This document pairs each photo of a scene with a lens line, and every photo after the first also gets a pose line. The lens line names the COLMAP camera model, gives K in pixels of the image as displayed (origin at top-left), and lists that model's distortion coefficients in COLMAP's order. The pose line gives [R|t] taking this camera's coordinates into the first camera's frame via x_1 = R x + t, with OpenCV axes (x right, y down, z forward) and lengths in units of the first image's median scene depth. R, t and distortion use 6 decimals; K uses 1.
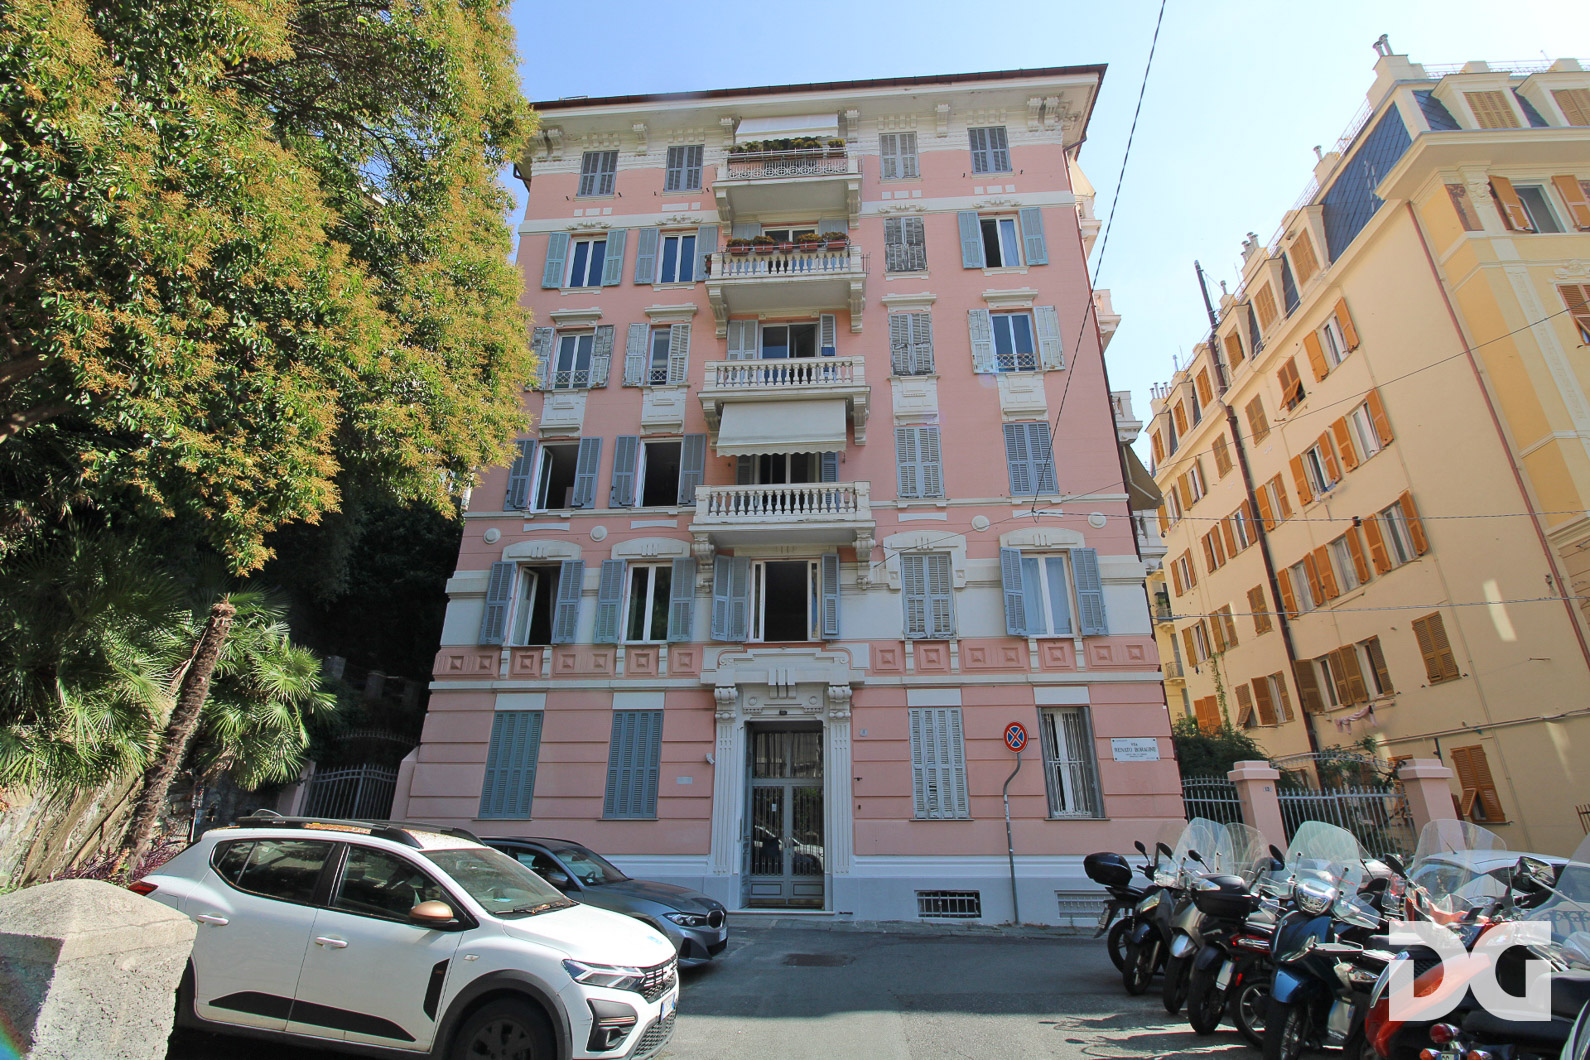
lens RADIAL K [[728.6, 0, 801.5], [0, 728.6, 515.7], [0, 0, 1]] dist [-0.016426, -0.005356]
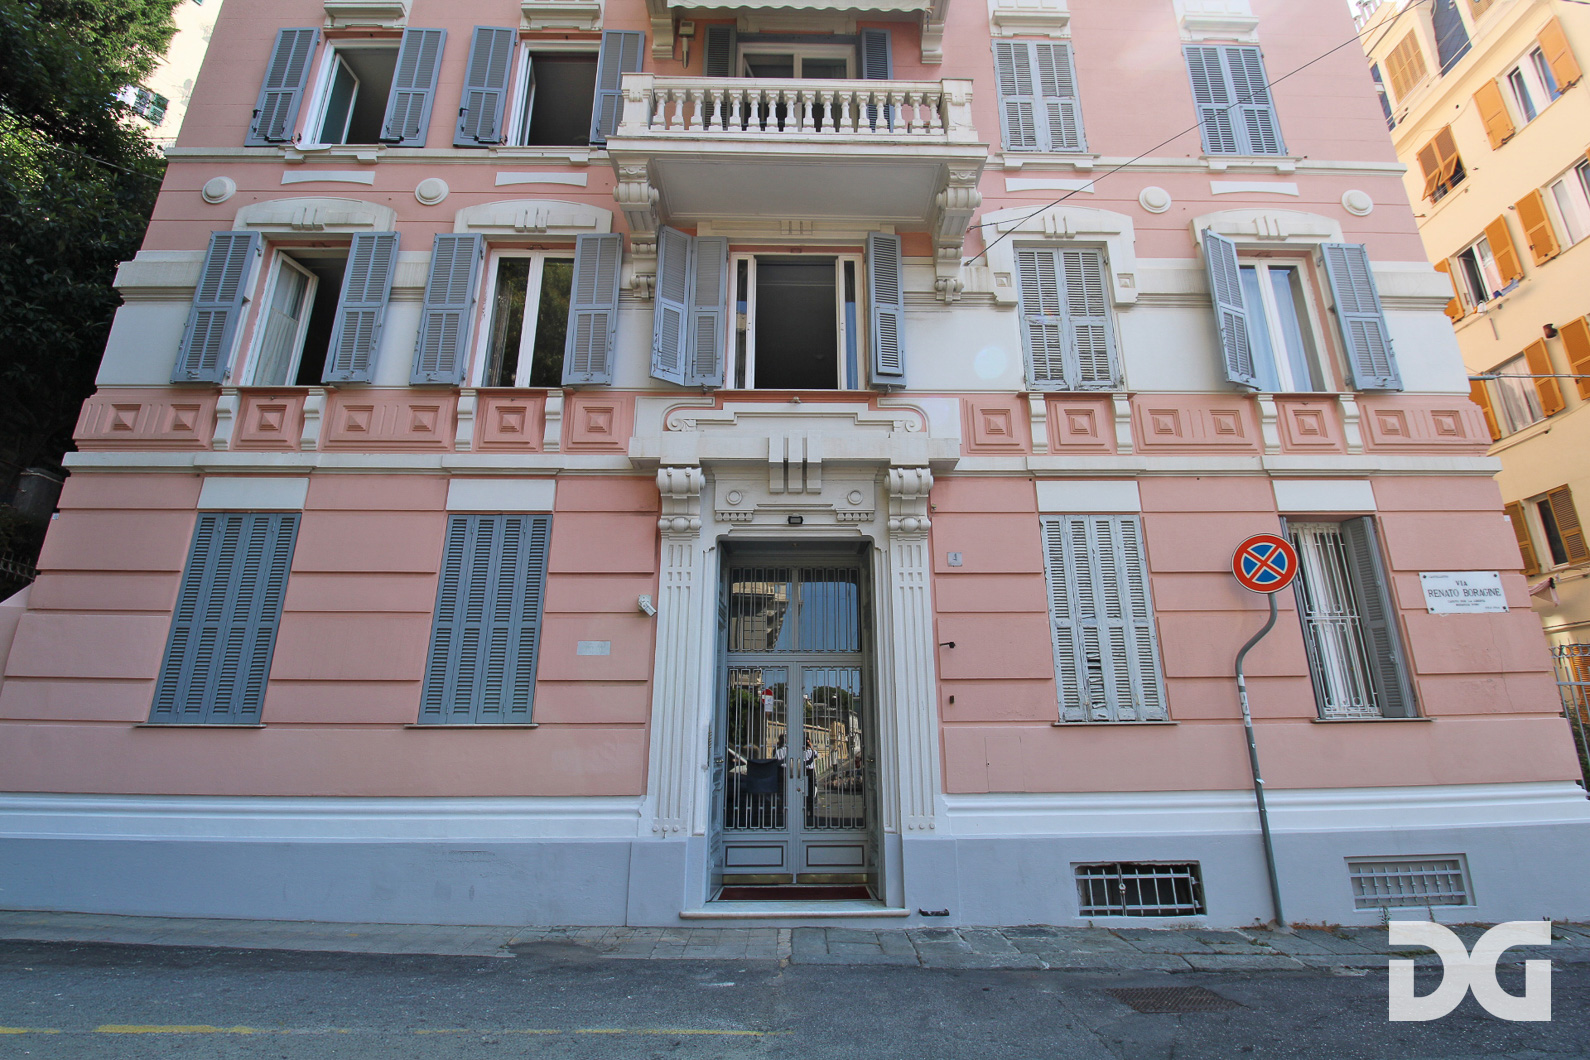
lens RADIAL K [[728.6, 0, 802.3], [0, 728.6, 516.8], [0, 0, 1]] dist [-0.016426, -0.005356]
pose [[0.995971, 0.021131, 0.087153, -0.062610], [-0.030200, 0.994109, 0.104095, 0.209882], [-0.084440, -0.106308, 0.990741, 0.487245]]
